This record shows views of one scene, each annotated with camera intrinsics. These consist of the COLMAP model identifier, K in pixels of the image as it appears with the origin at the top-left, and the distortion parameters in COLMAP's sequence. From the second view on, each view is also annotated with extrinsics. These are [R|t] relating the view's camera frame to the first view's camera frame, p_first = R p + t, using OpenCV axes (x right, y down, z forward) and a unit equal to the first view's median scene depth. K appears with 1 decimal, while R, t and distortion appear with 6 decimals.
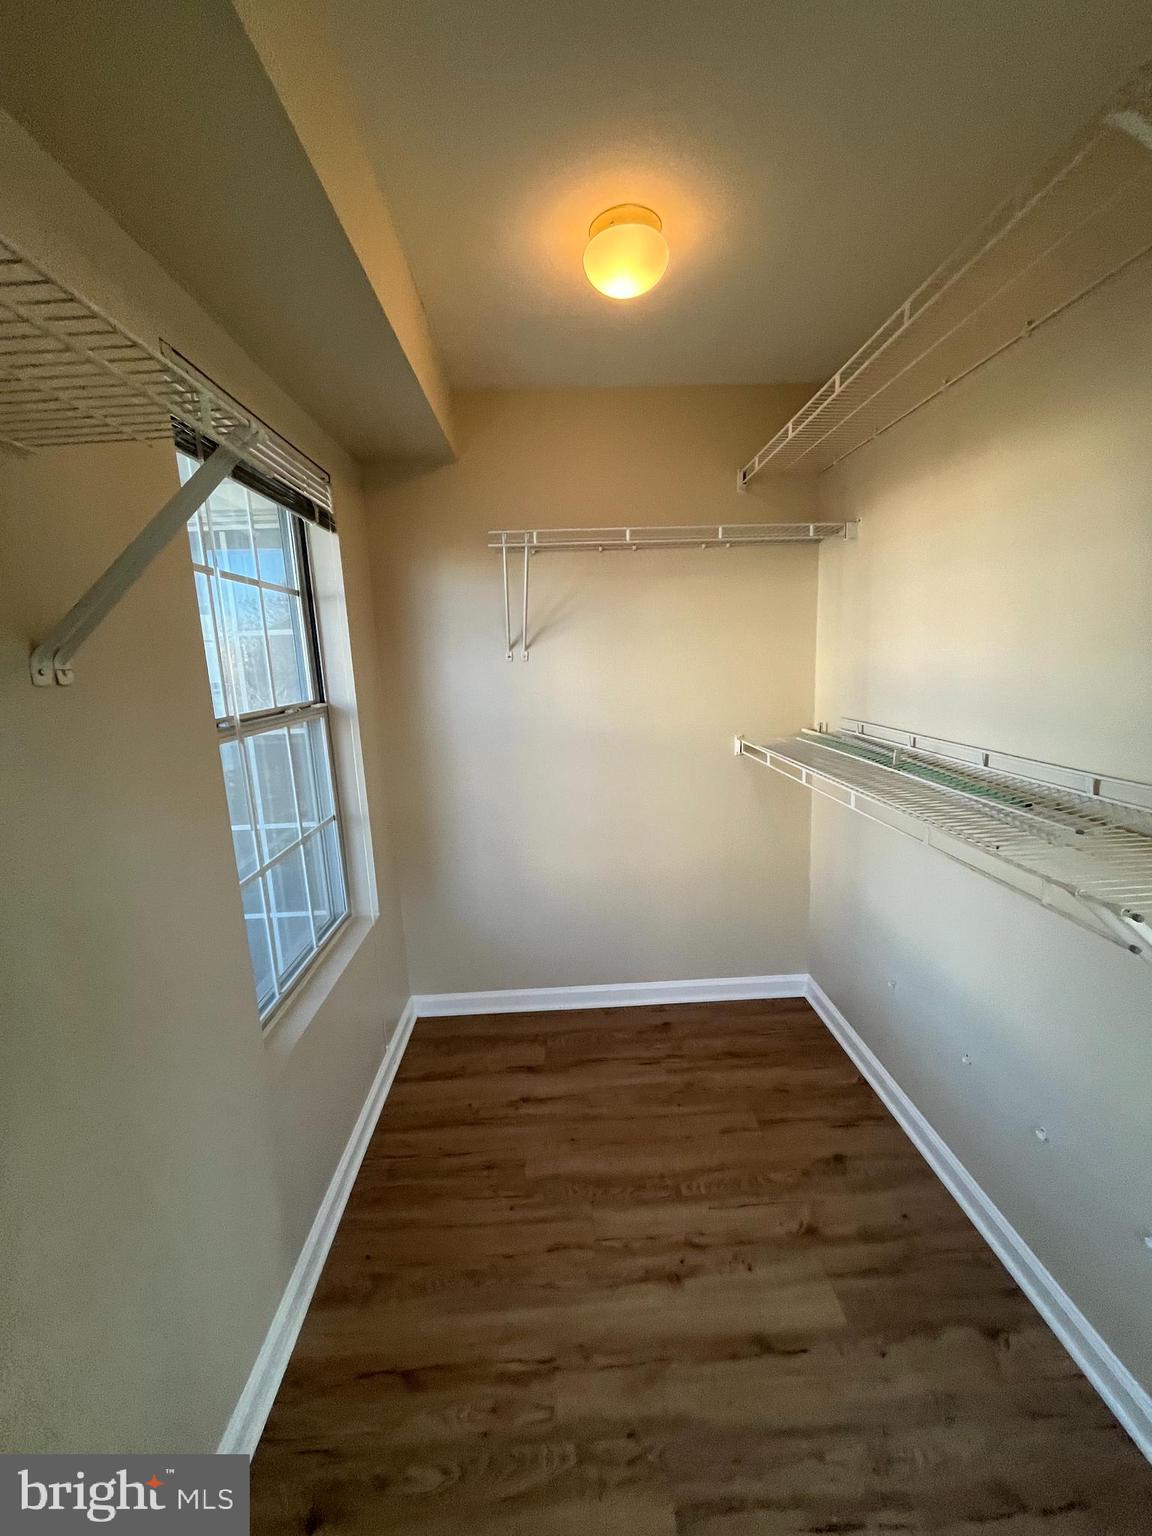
lens RADIAL K [[621.9, 0, 574.6], [0, 621.9, 766.7], [0, 0, 1]] dist [-0.001683, 0.000064]
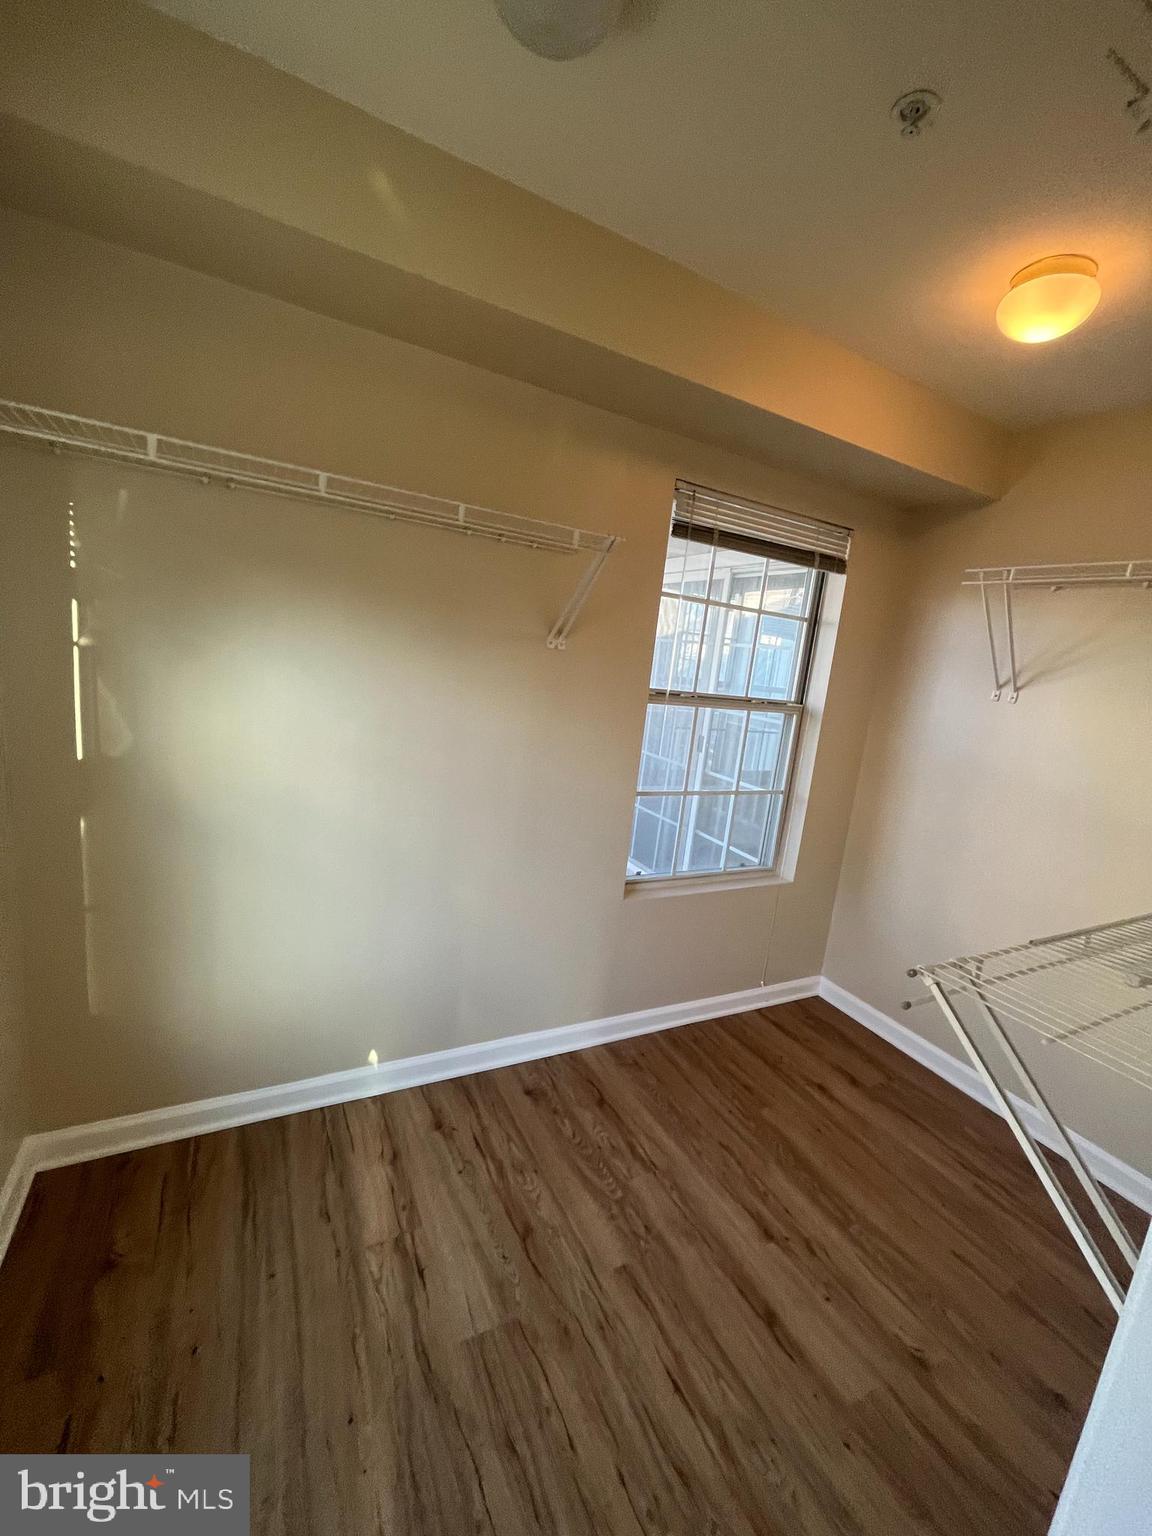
lens RADIAL K [[621.9, 0, 574.6], [0, 621.9, 766.7], [0, 0, 1]] dist [-0.001683, 0.000064]
pose [[0.427350, 0.250209, -0.868773, 0.621304], [-0.285229, 0.949178, 0.133062, -0.019460], [0.857914, 0.190935, 0.476998, 0.007286]]
